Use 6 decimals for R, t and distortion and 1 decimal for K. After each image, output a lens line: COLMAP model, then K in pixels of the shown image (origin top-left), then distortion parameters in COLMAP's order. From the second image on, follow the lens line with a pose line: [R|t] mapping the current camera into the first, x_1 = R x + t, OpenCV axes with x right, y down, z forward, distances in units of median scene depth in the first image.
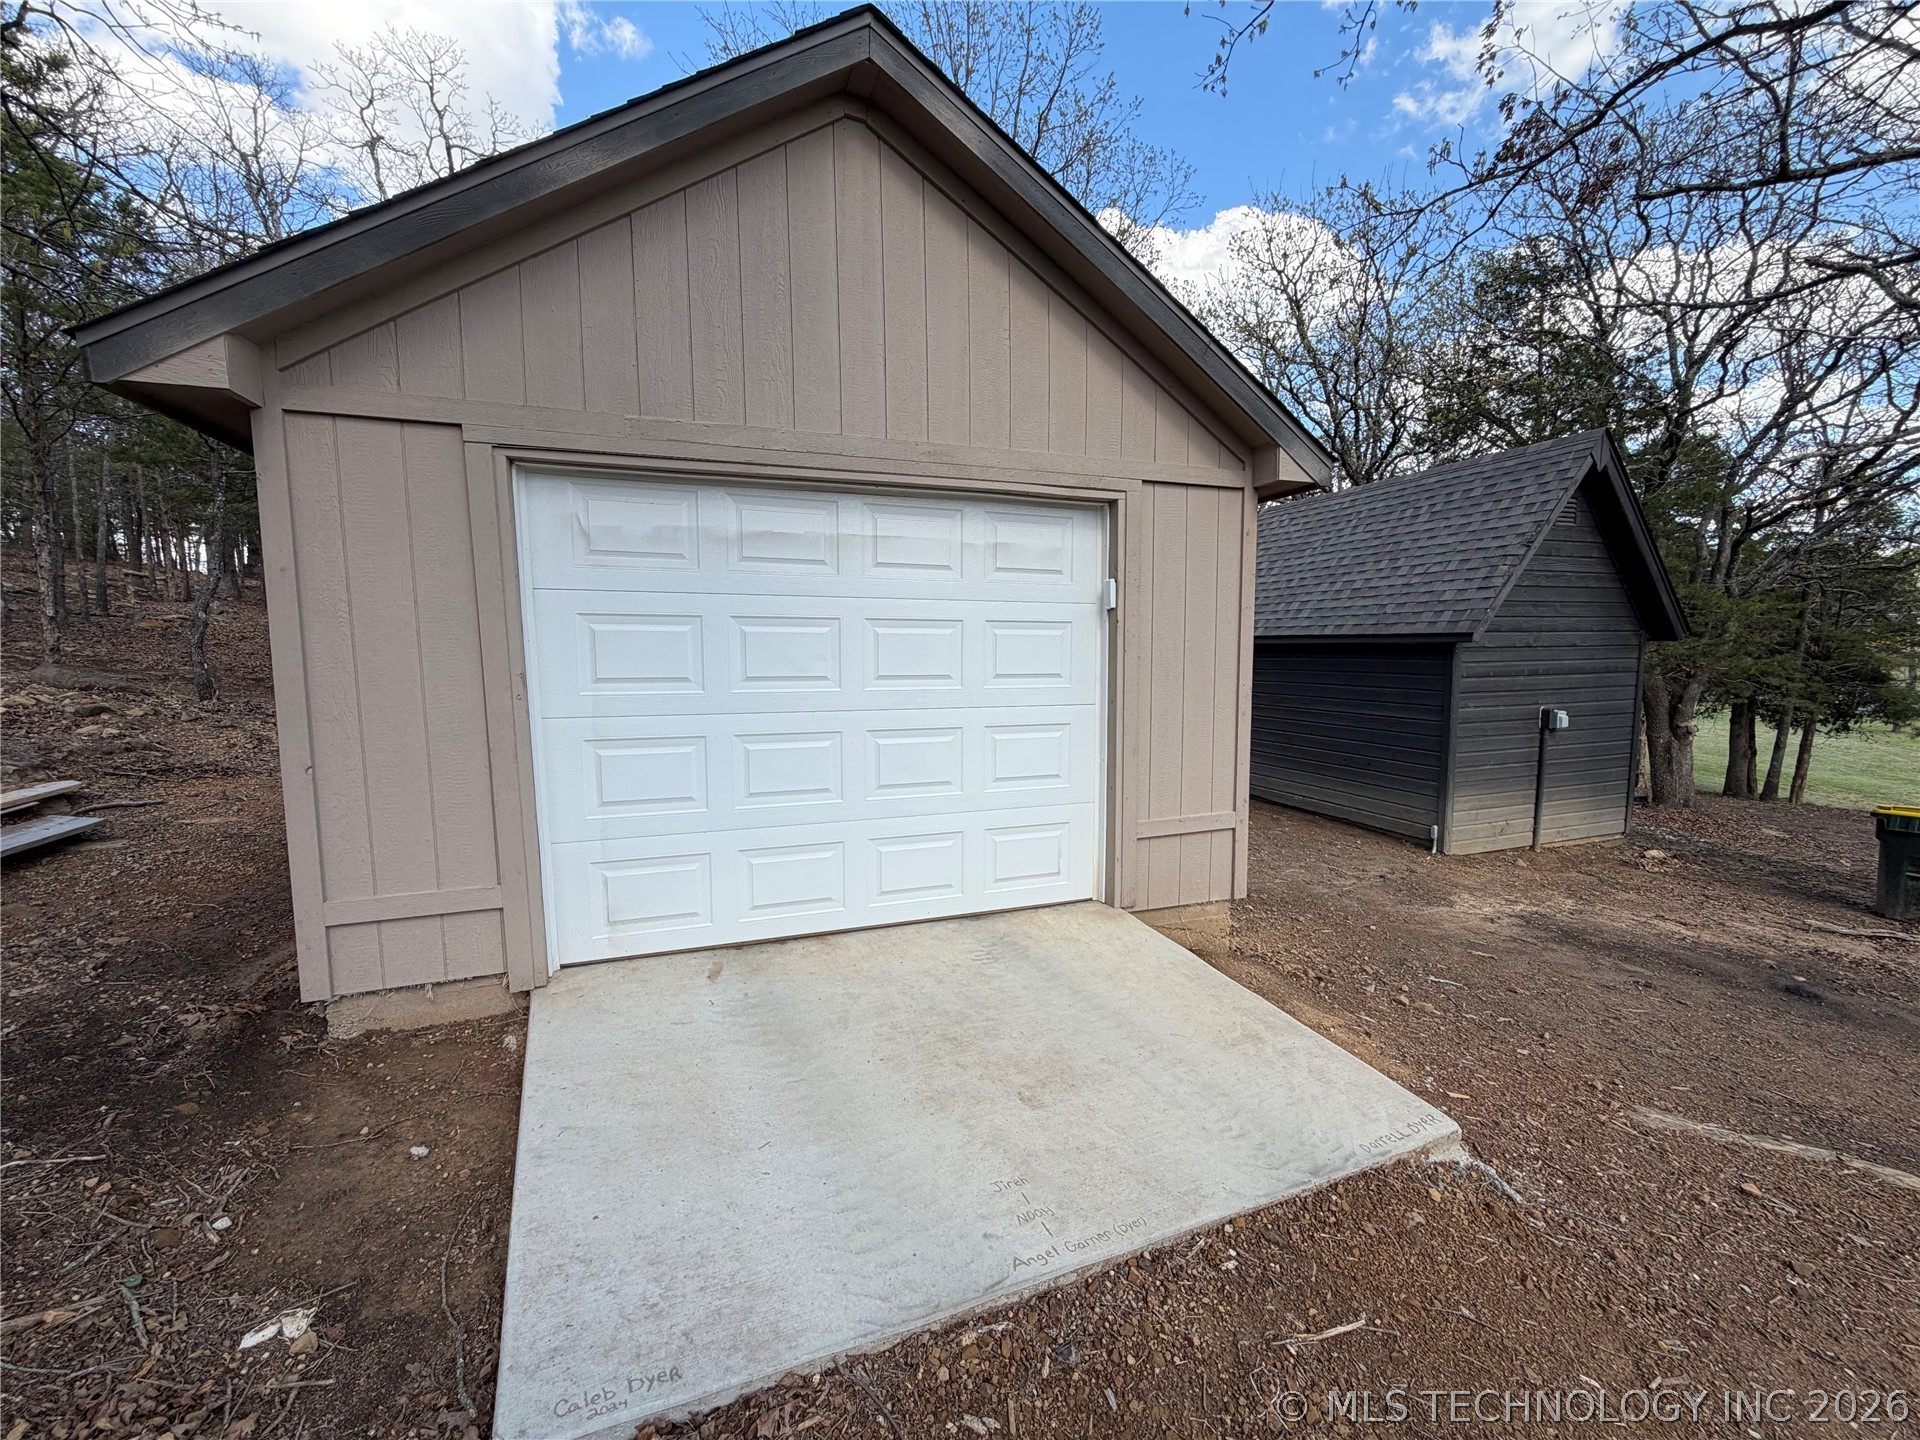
lens RADIAL K [[765.1, 0, 955.4], [0, 765.1, 720.2], [0, 0, 1]] dist [0.000287, 0.000137]
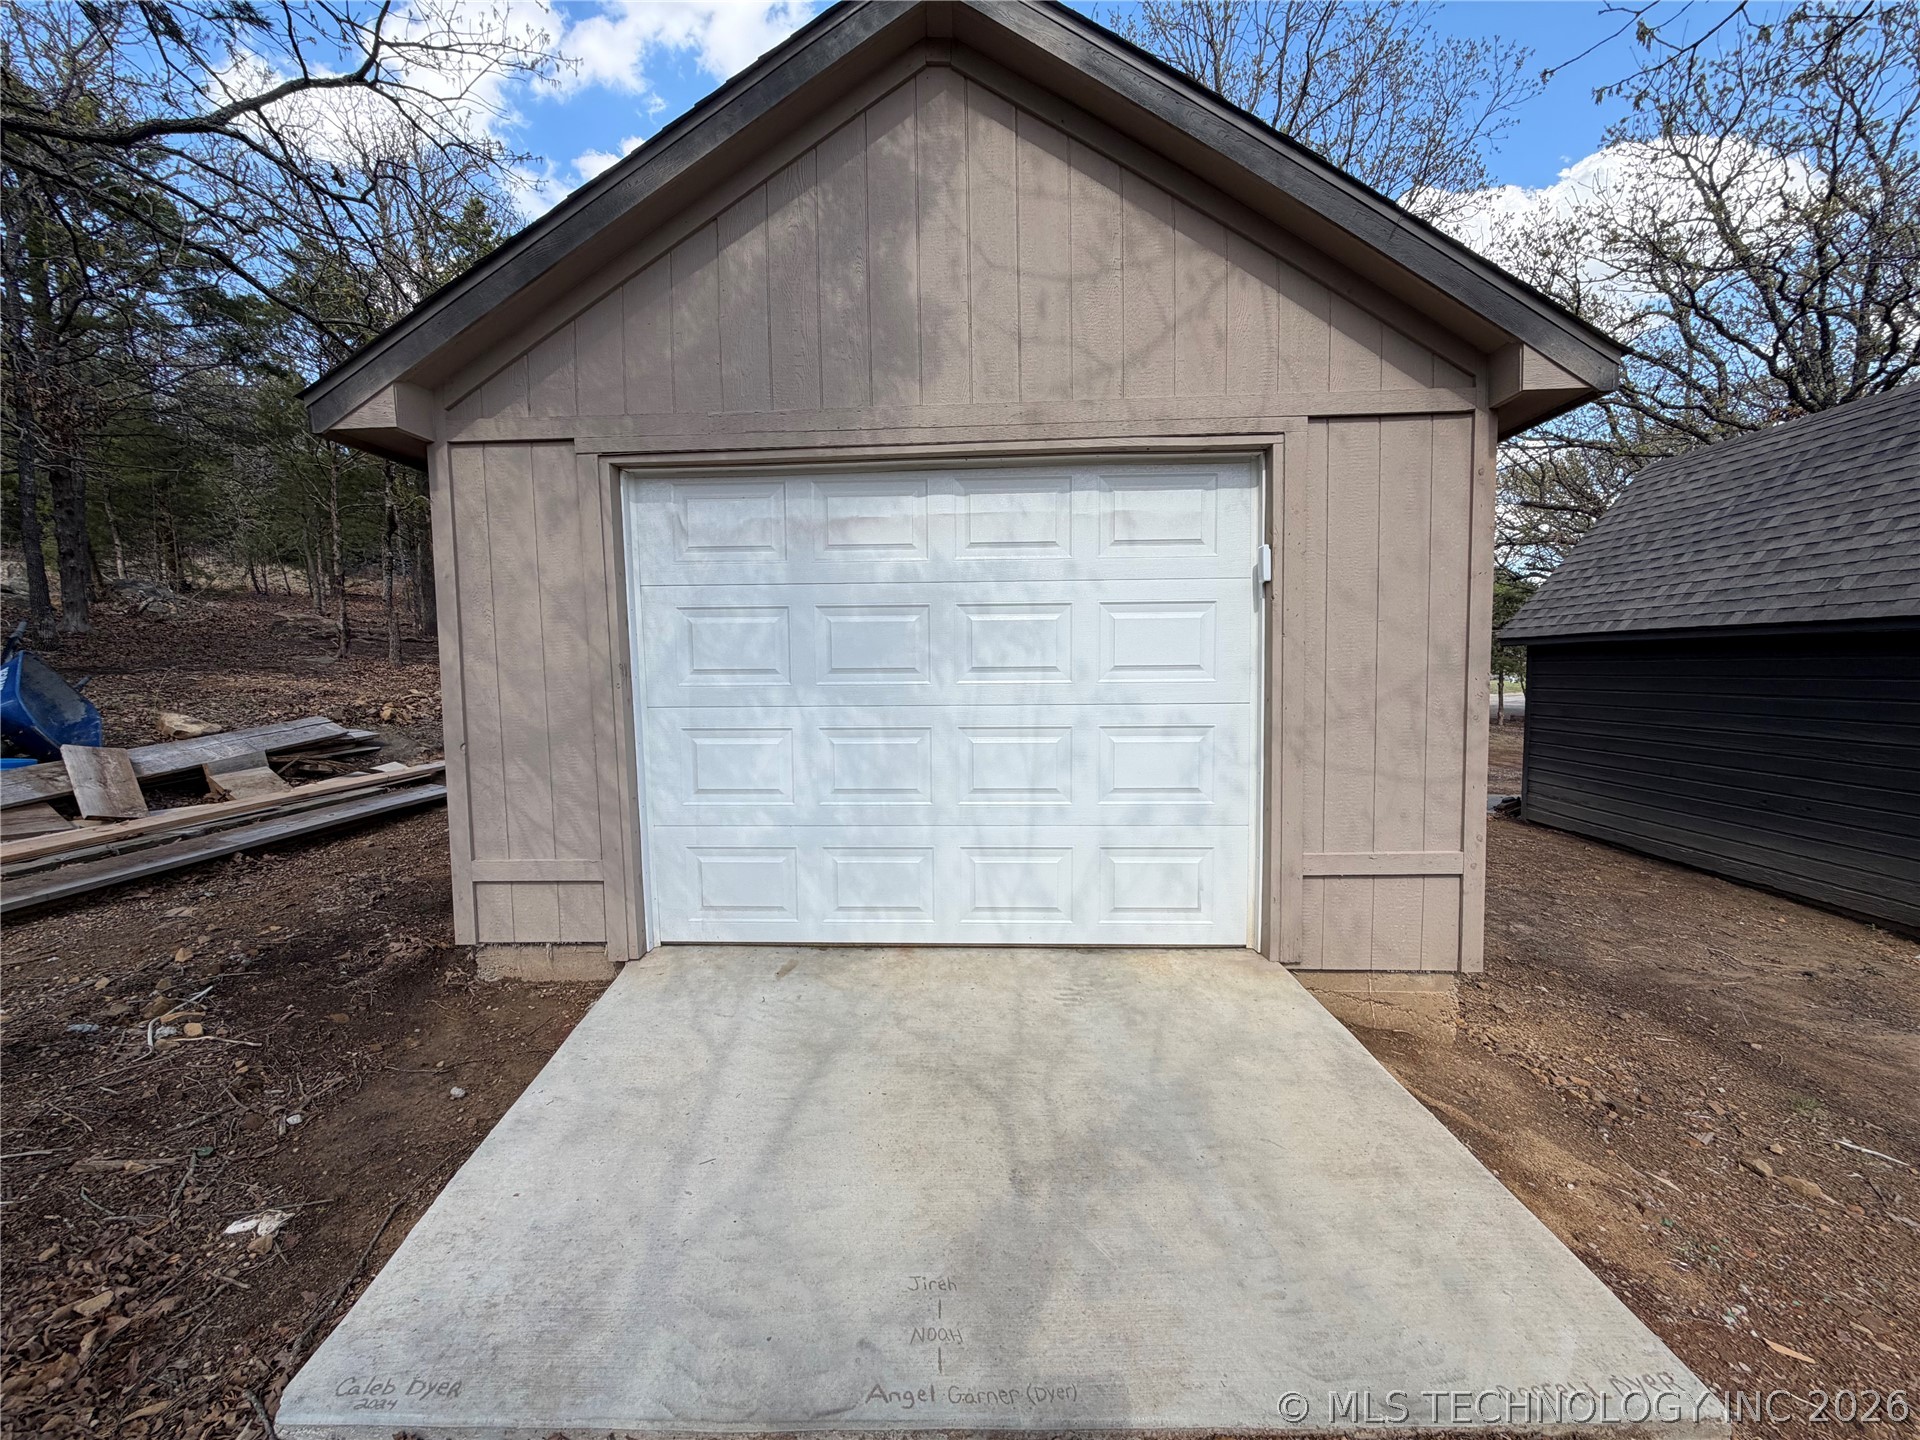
lens RADIAL K [[765.1, 0, 956.2], [0, 765.1, 720.6], [0, 0, 1]] dist [0.000287, 0.000137]
pose [[0.923081, 0.015102, -0.384310, 0.219765], [-0.024252, 0.999526, -0.018972, 0.021480], [0.383841, 0.026833, 0.923009, 0.148712]]
